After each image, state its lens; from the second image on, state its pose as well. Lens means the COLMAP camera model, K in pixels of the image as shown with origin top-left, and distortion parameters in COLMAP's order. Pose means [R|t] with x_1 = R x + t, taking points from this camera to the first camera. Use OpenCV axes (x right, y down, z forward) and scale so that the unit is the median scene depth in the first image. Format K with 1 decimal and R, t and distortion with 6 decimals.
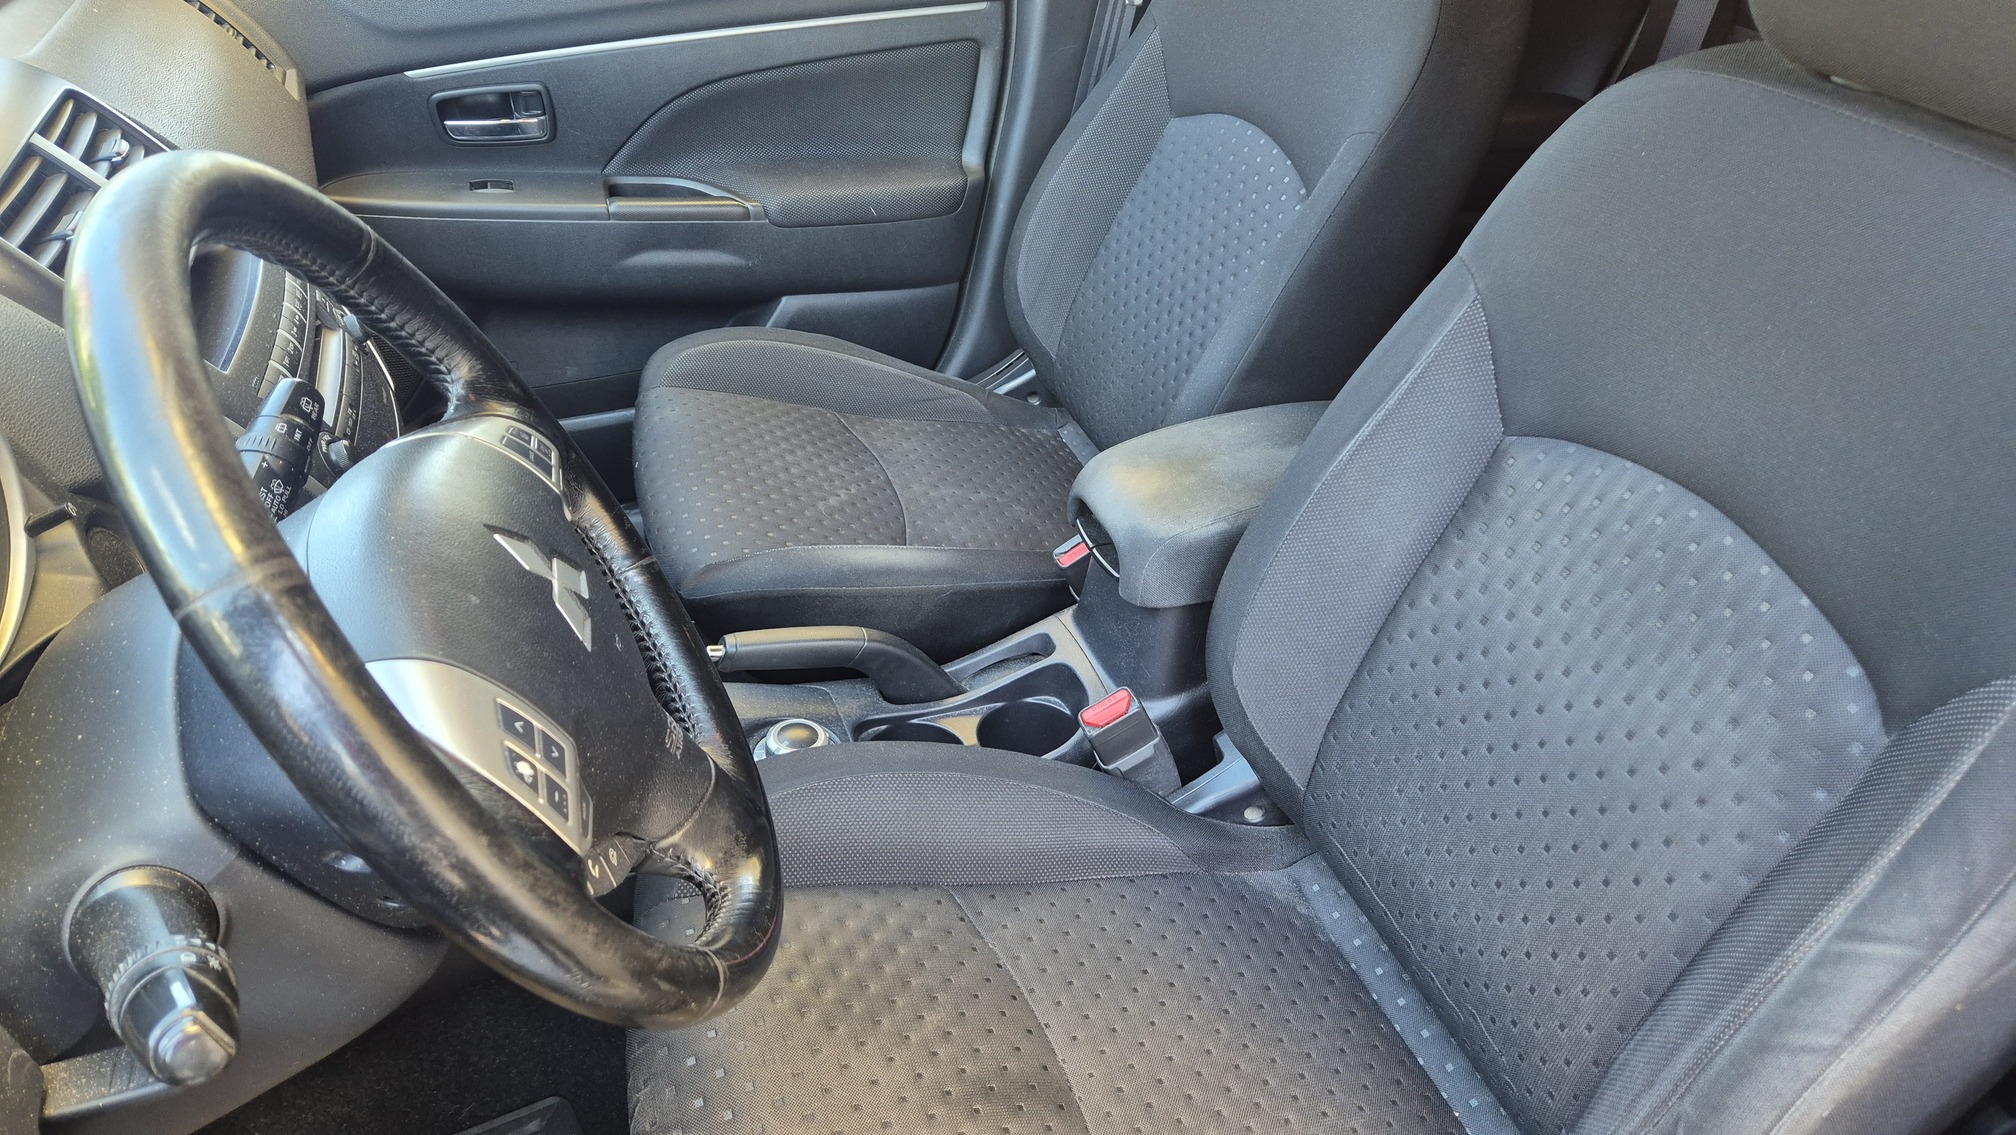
lens RADIAL K [[1359.2, 0, 1020.6], [0, 1359.2, 562.6], [0, 0, 1]] dist [0.115643, -0.114362]
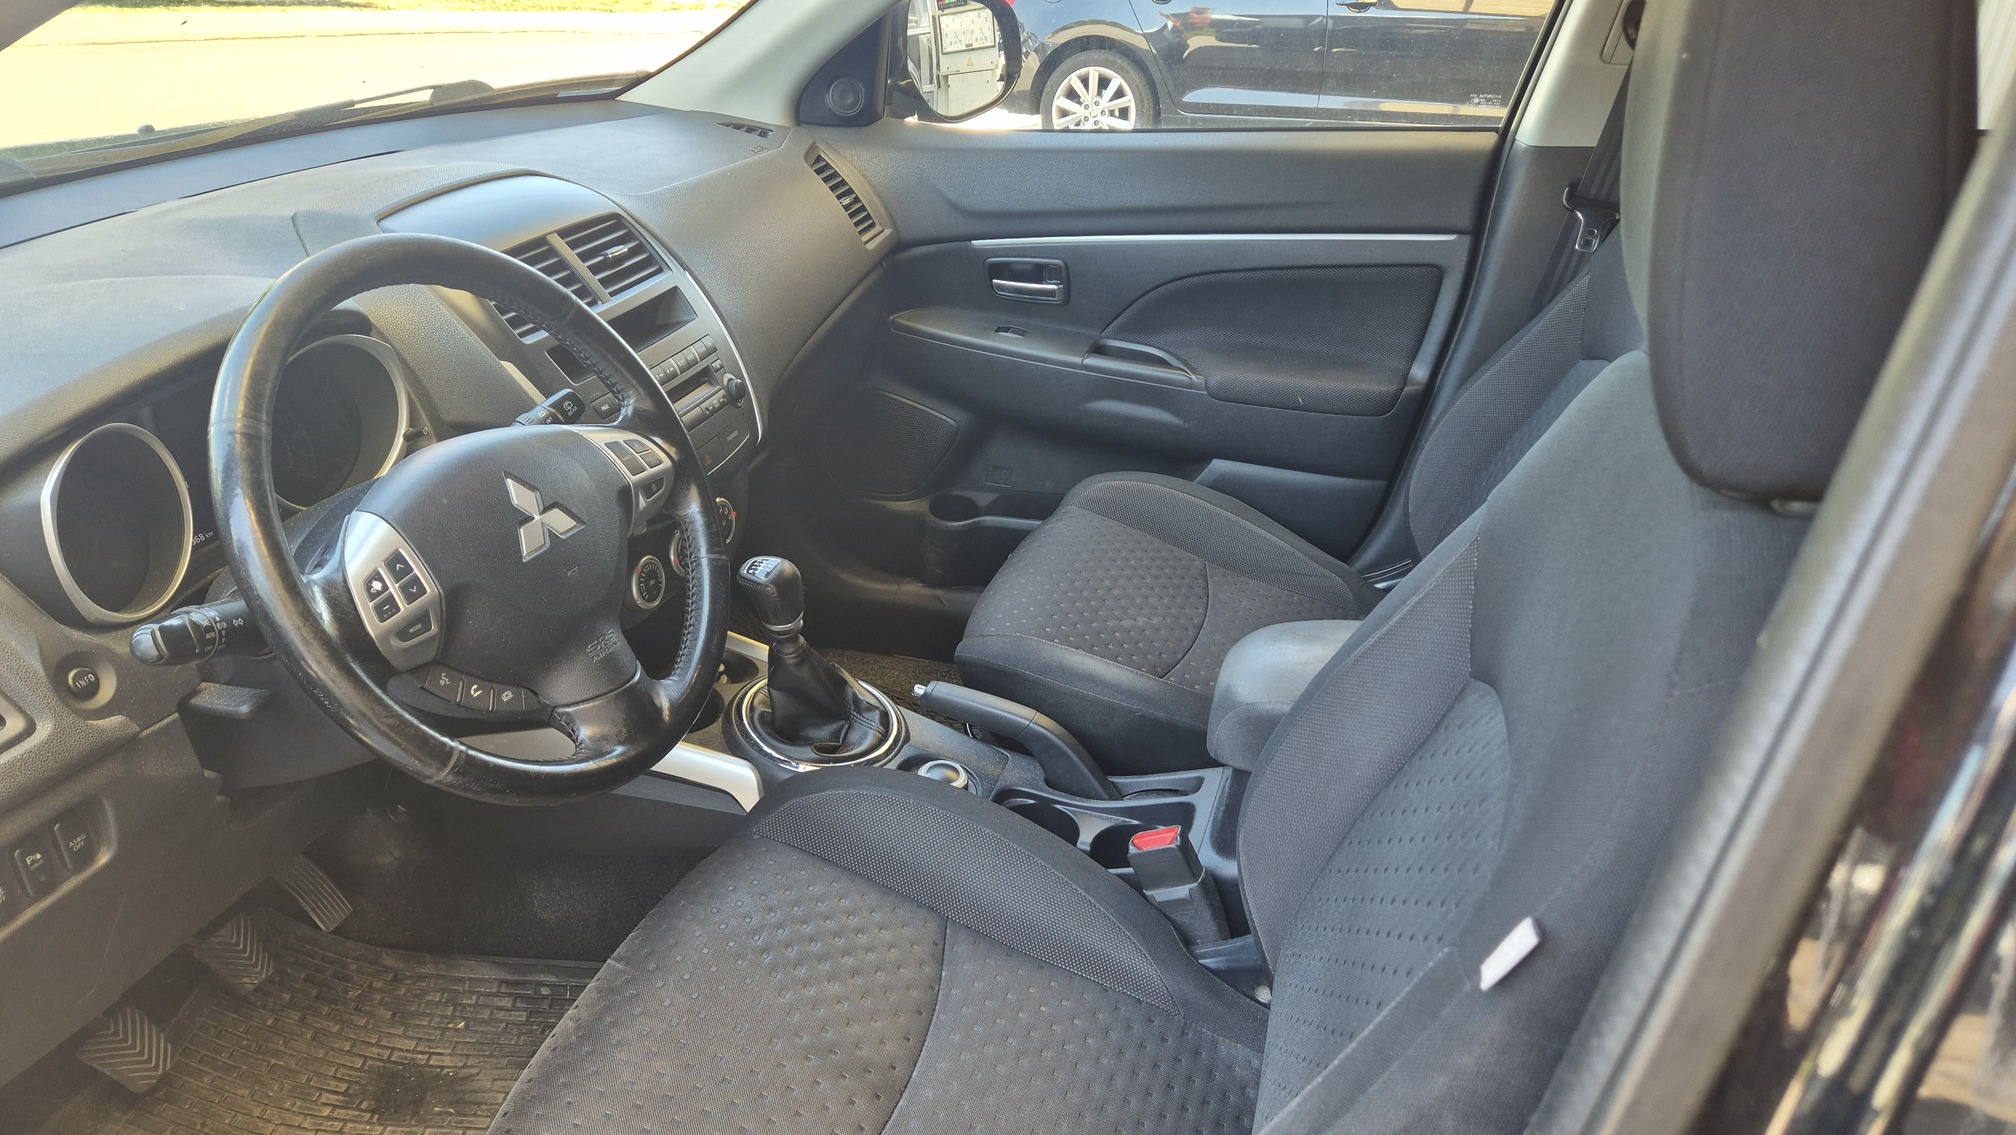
lens RADIAL K [[1359.2, 0, 1020.6], [0, 1359.2, 562.6], [0, 0, 1]] dist [0.115643, -0.114362]
pose [[0.800061, 0.237440, -0.550930, 0.369041], [-0.310234, 0.949767, -0.041192, -0.016740], [0.513475, 0.203873, 0.833534, -0.011597]]
